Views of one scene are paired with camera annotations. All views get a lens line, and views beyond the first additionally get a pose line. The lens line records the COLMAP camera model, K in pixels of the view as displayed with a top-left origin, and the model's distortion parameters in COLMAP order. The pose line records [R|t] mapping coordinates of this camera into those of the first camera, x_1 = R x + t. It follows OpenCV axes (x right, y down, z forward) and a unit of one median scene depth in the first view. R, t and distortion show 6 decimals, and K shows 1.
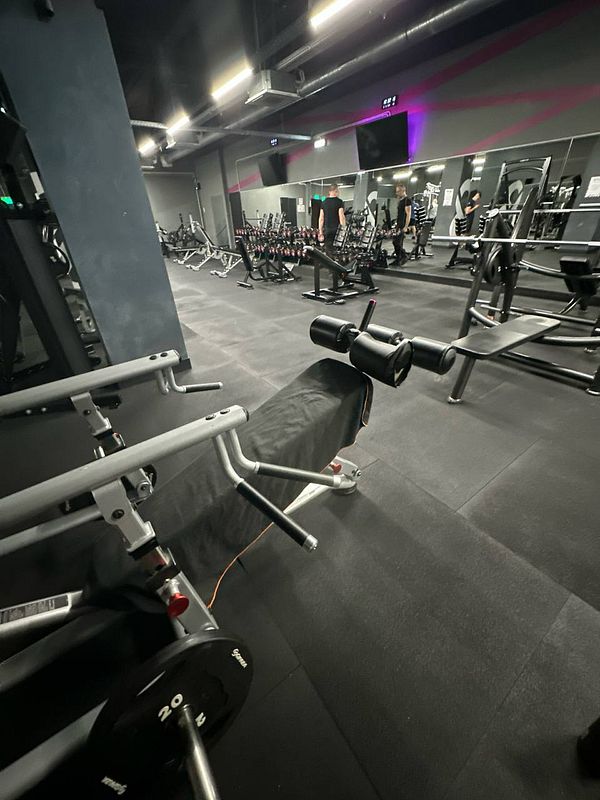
lens RADIAL K [[314.3, 0, 300.0], [0, 314.3, 400.0], [0, 0, 1]] dist [-0.014296, 0.000212]
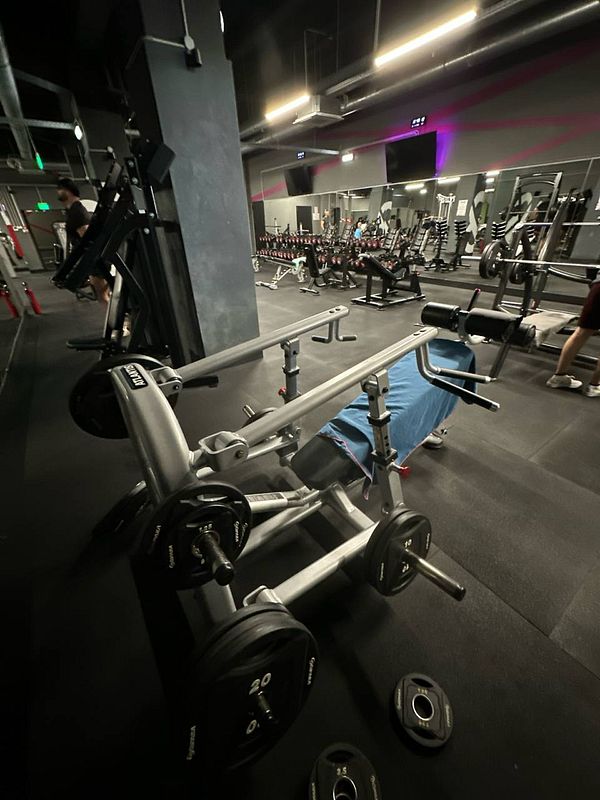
lens RADIAL K [[314.3, 0, 300.0], [0, 314.3, 400.0], [0, 0, 1]] dist [-0.014296, 0.000212]
pose [[0.999902, 0.012659, -0.005993, -0.082808], [-0.012768, 0.999749, -0.018384, 0.029171], [0.005759, 0.018459, 0.999813, -0.054457]]
